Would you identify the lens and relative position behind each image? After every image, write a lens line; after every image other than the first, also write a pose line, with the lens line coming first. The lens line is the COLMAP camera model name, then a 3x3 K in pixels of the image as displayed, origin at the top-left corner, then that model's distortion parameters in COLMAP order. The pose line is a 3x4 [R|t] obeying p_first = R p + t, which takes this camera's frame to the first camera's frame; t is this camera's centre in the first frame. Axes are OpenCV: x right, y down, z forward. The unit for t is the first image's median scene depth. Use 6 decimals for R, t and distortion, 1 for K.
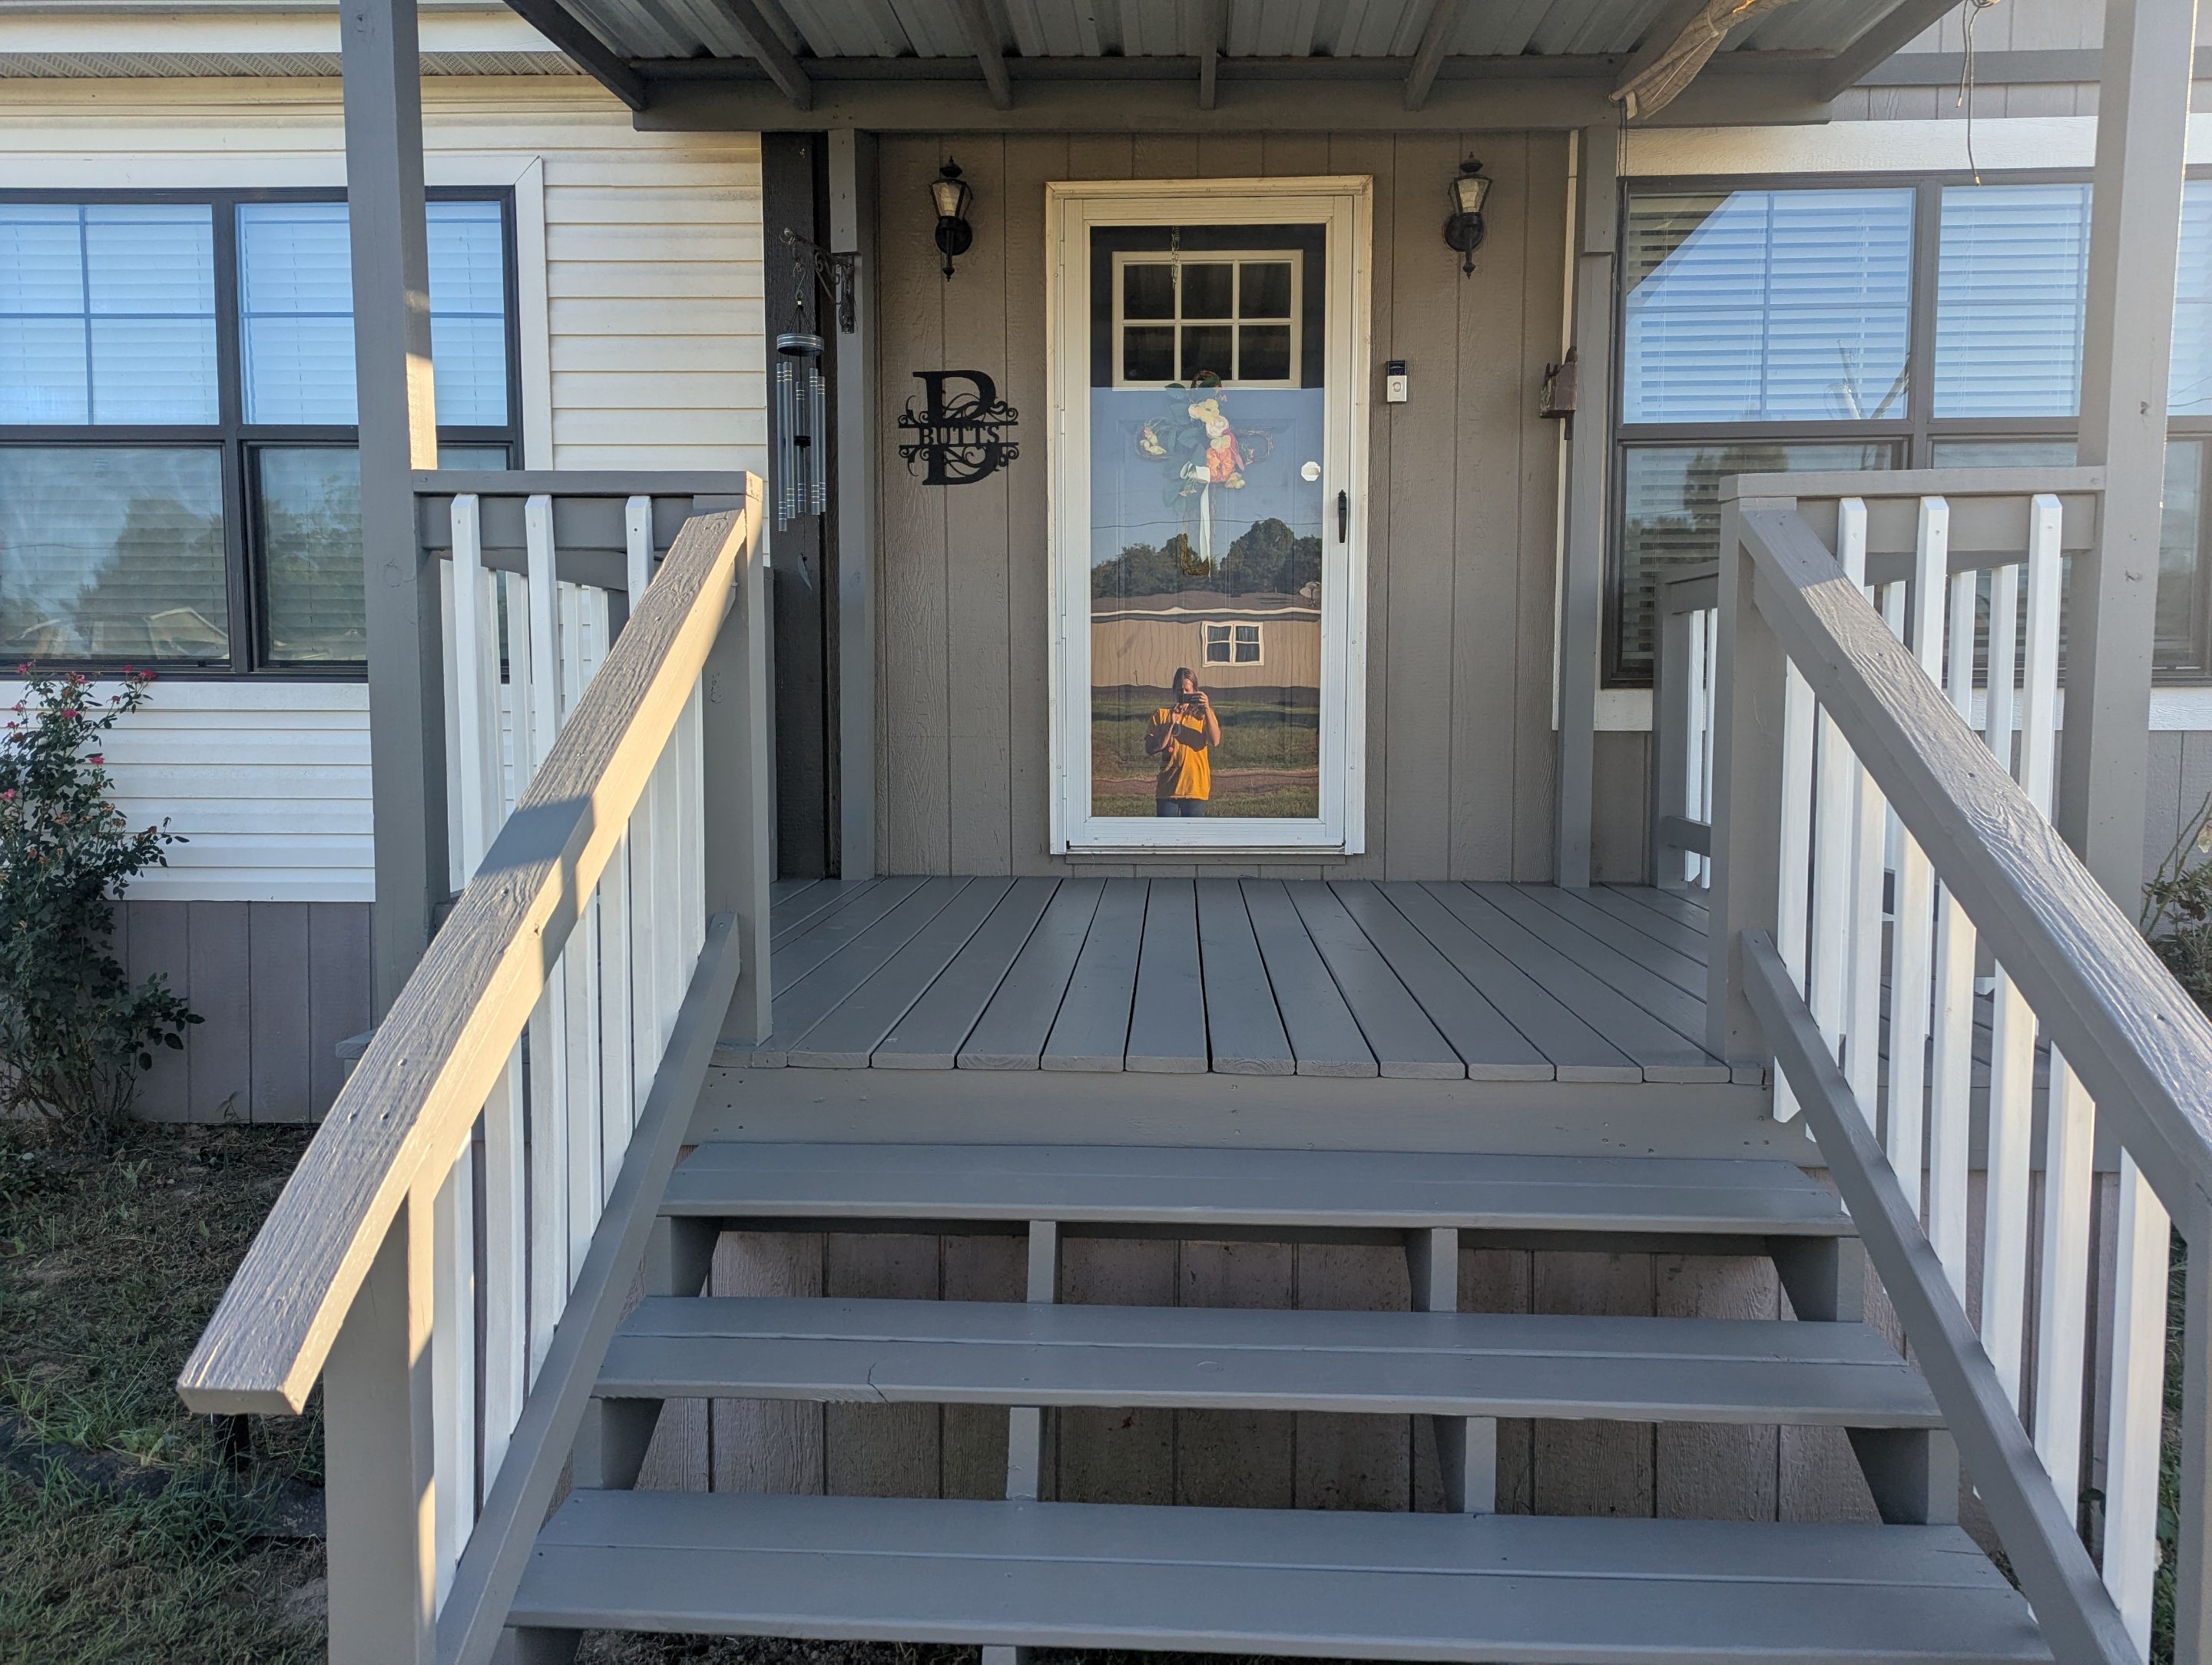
lens RADIAL K [[1606.1, 0, 1130.9], [0, 1606.1, 827.0], [0, 0, 1]] dist [0.116943, -0.058354]
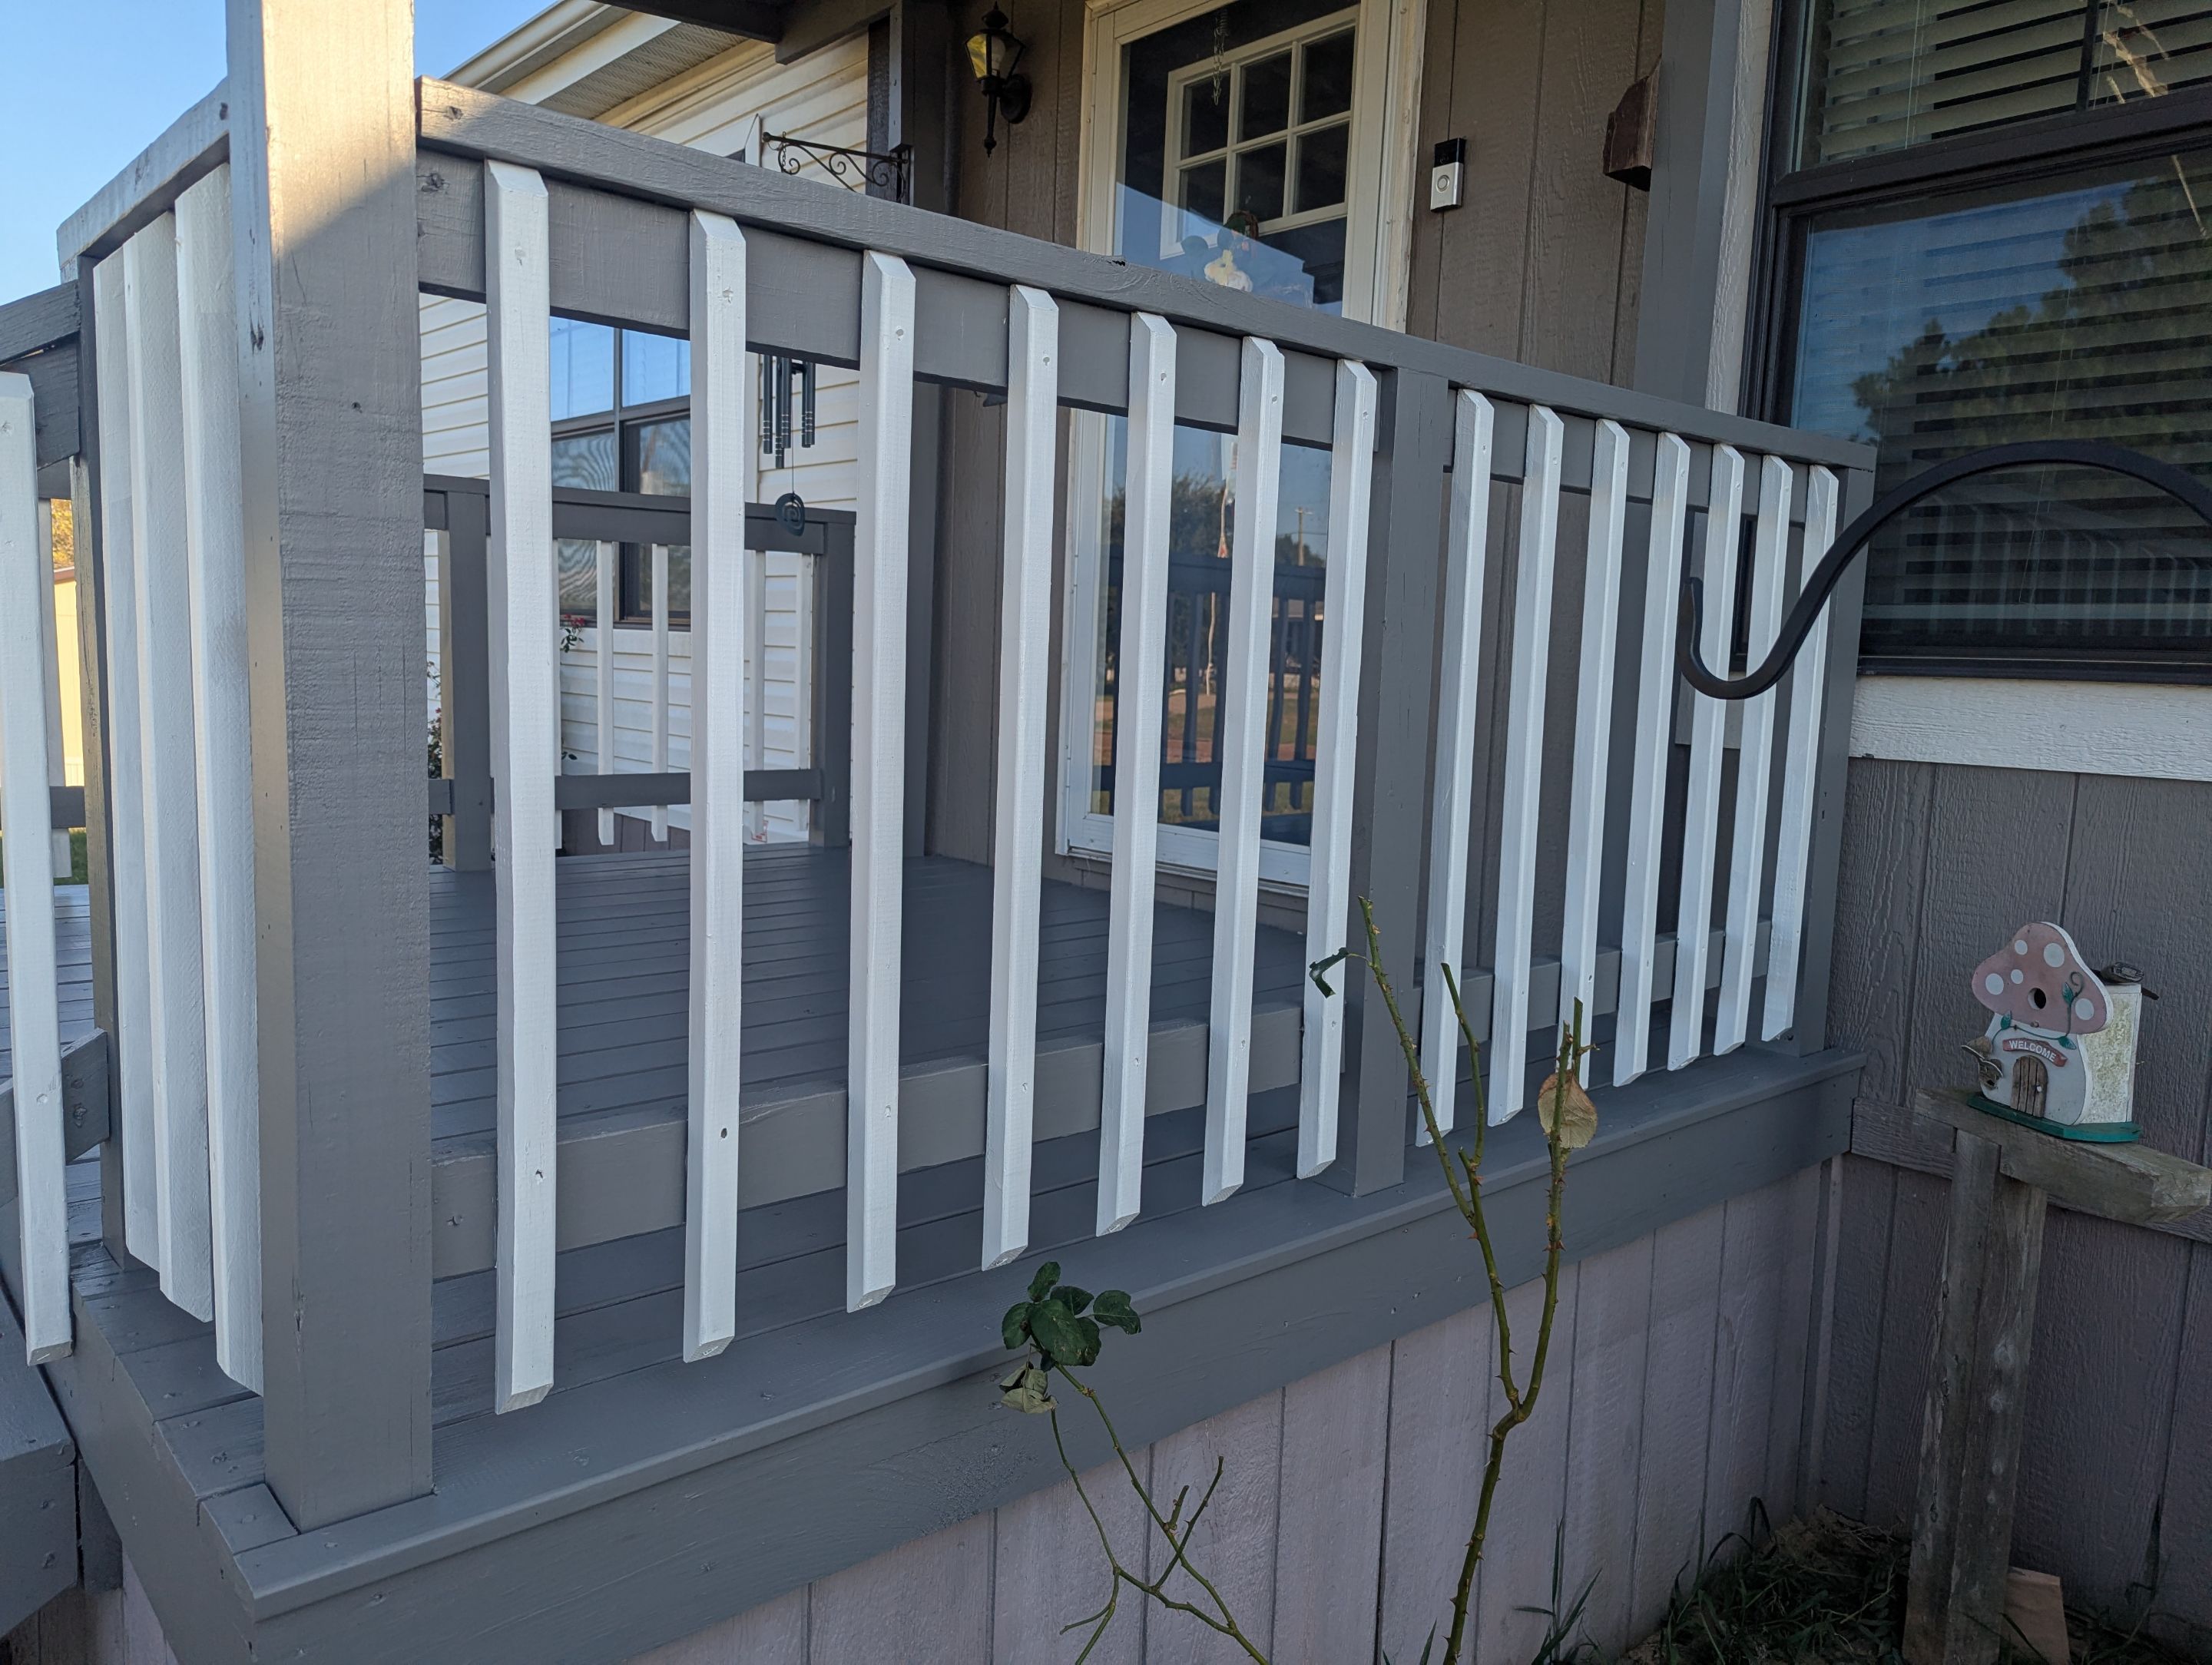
lens RADIAL K [[1578.5, 0, 1104.9], [0, 1578.5, 834.6], [0, 0, 1]] dist [0.005702, -0.044702]
pose [[0.694108, 0.104921, -0.712184, 0.384685], [-0.091156, 0.994168, 0.057622, -0.029165], [0.714076, 0.024924, 0.699624, 0.345201]]
